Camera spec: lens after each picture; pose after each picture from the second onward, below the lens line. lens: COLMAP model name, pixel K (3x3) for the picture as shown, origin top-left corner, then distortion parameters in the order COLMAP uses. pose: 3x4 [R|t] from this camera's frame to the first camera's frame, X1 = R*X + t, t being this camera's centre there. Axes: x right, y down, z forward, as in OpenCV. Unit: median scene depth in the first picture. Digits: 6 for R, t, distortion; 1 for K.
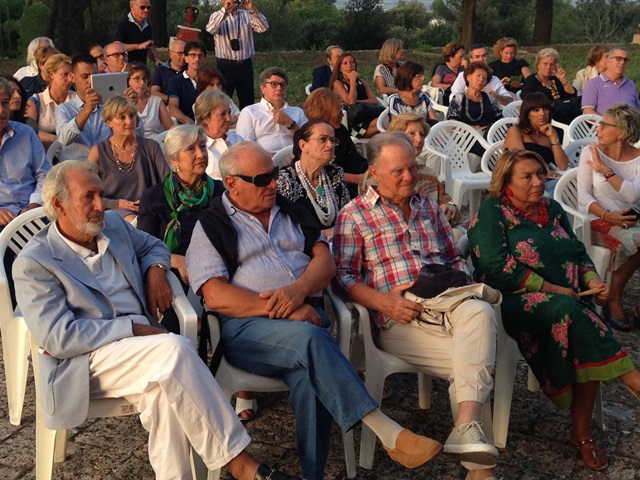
lens RADIAL K [[896.2, 0, 320.0], [0, 896.2, 240.0], [0, 0, 1]] dist [-0.124391, 1.015398]
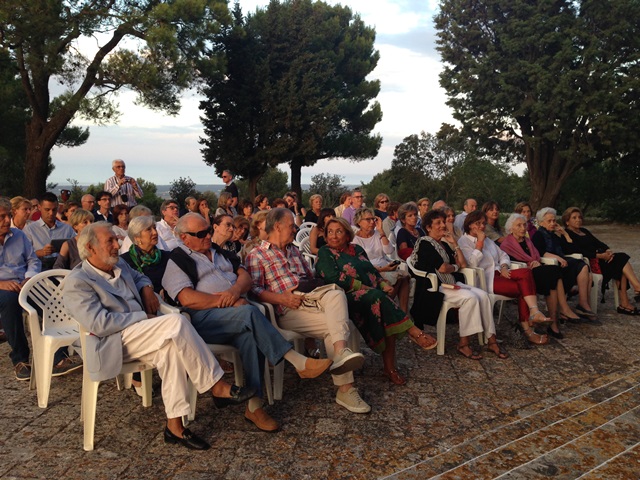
lens RADIAL K [[596.0, 0, 320.0], [0, 596.0, 240.0], [0, 0, 1]] dist [0.122074, -0.245710]
pose [[0.954708, -0.046765, 0.293846, -0.203402], [0.101419, 0.979578, -0.173613, 0.172915], [-0.279726, 0.195551, 0.939954, -0.160664]]
